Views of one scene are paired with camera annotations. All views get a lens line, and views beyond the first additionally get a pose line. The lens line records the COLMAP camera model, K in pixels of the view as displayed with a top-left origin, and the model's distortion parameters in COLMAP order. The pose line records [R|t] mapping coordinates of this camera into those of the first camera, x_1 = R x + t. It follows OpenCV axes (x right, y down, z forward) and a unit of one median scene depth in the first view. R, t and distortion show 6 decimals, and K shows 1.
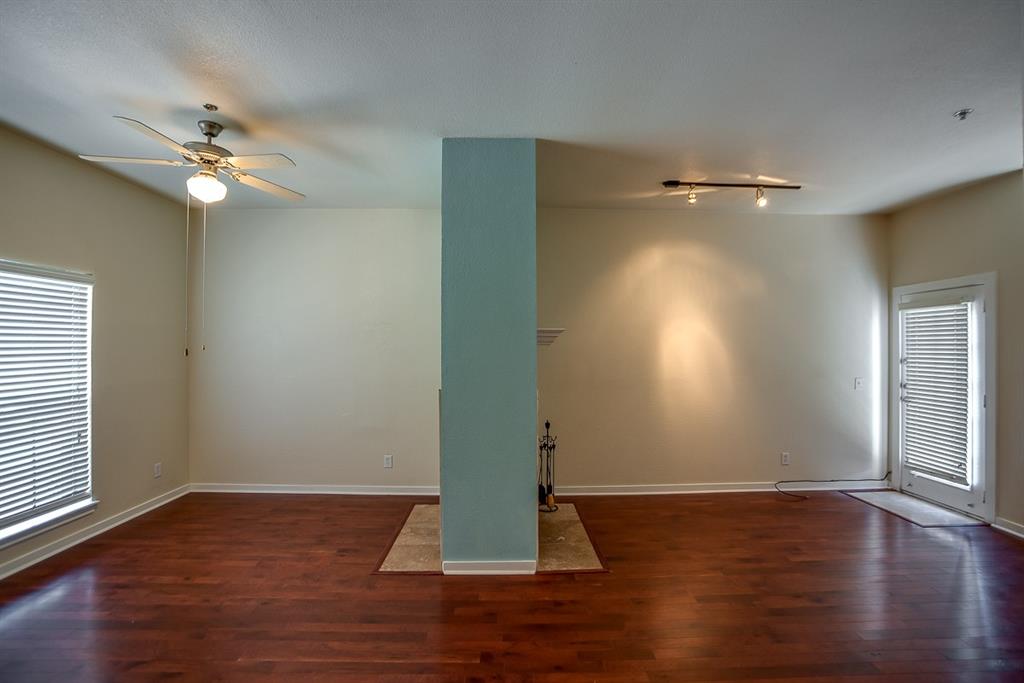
lens RADIAL K [[445.9, 0, 512.0], [0, 445.9, 338.6], [0, 0, 1]] dist [-0.062840, 0.021627]
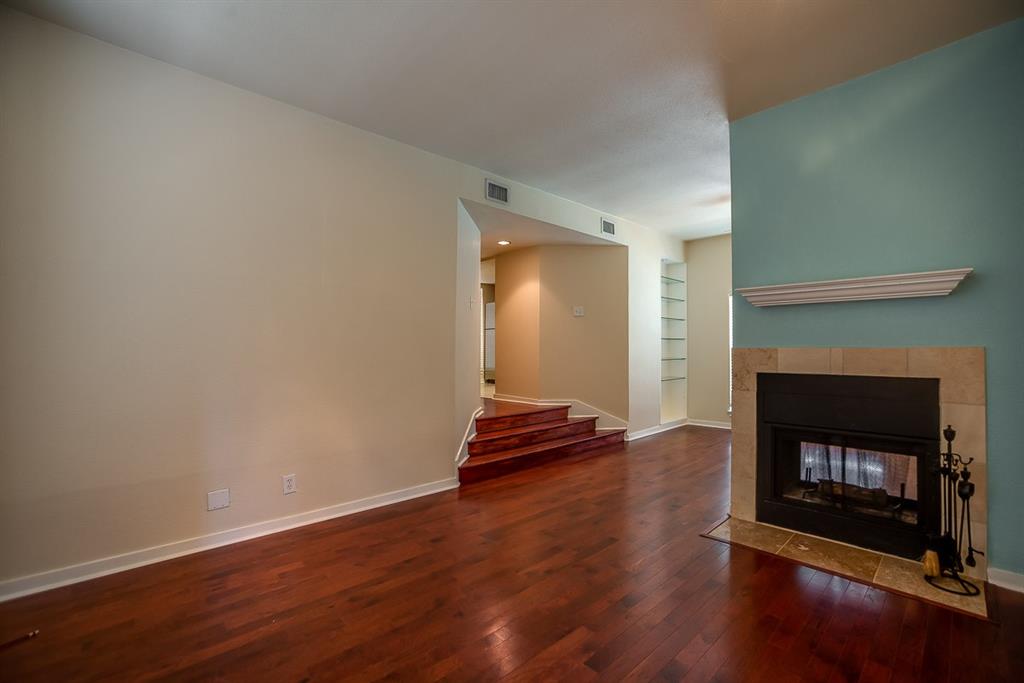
lens RADIAL K [[440.7, 0, 513.1], [0, 440.7, 337.9], [0, 0, 1]] dist [-0.060006, 0.018558]
pose [[-0.753766, -0.014554, -0.656982, 0.906771], [0.015858, 0.999061, -0.040326, 0.103154], [0.656952, -0.040814, -0.752827, 1.145072]]
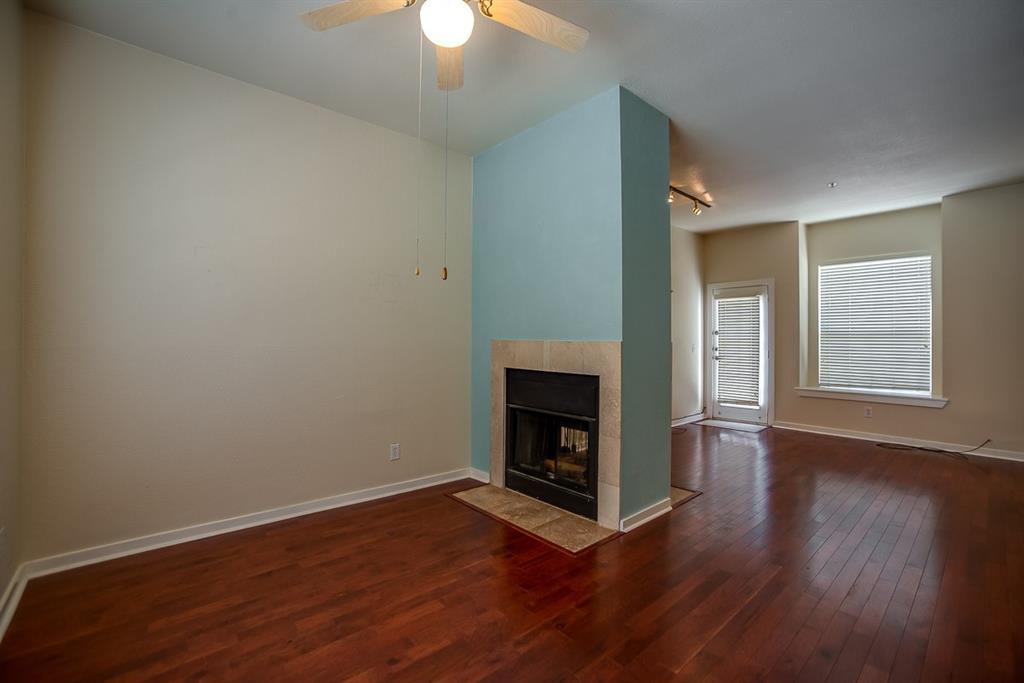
lens RADIAL K [[440.7, 0, 513.1], [0, 440.7, 337.9], [0, 0, 1]] dist [-0.060006, 0.018558]
pose [[0.765800, 0.005558, 0.643055, -0.743084], [-0.015952, 0.999819, 0.010355, 0.078107], [-0.642881, -0.018188, 0.765750, 0.332840]]
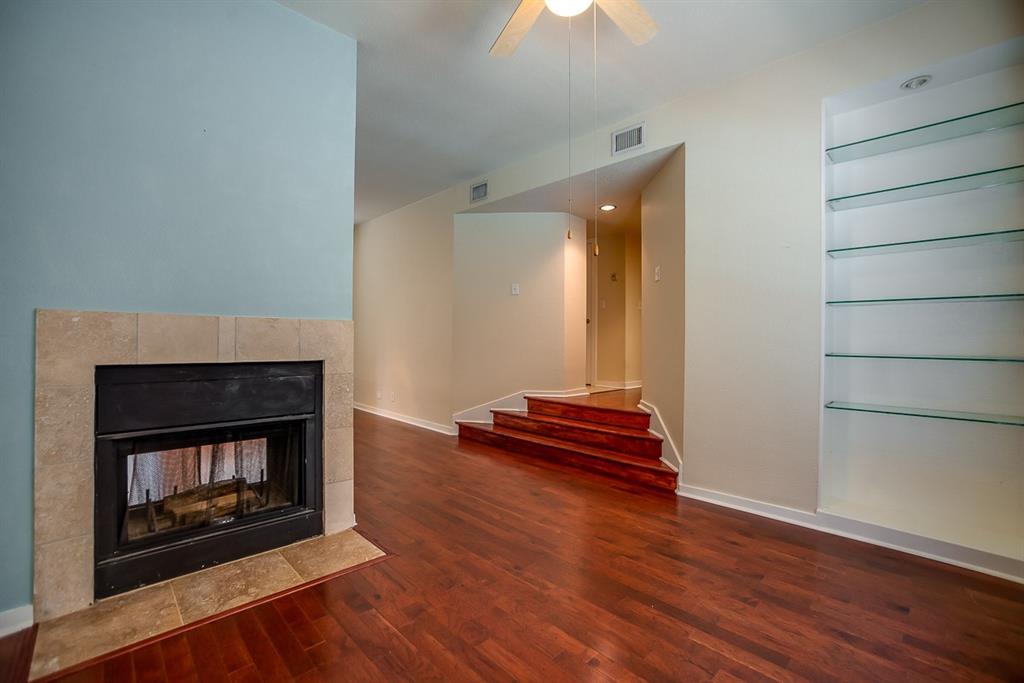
lens RADIAL K [[440.7, 0, 513.1], [0, 440.7, 337.9], [0, 0, 1]] dist [-0.060006, 0.018558]
pose [[-0.678966, -0.007919, 0.734127, -0.794388], [-0.022926, 0.999683, -0.010420, 0.117366], [-0.733812, -0.023906, -0.678932, 1.065018]]
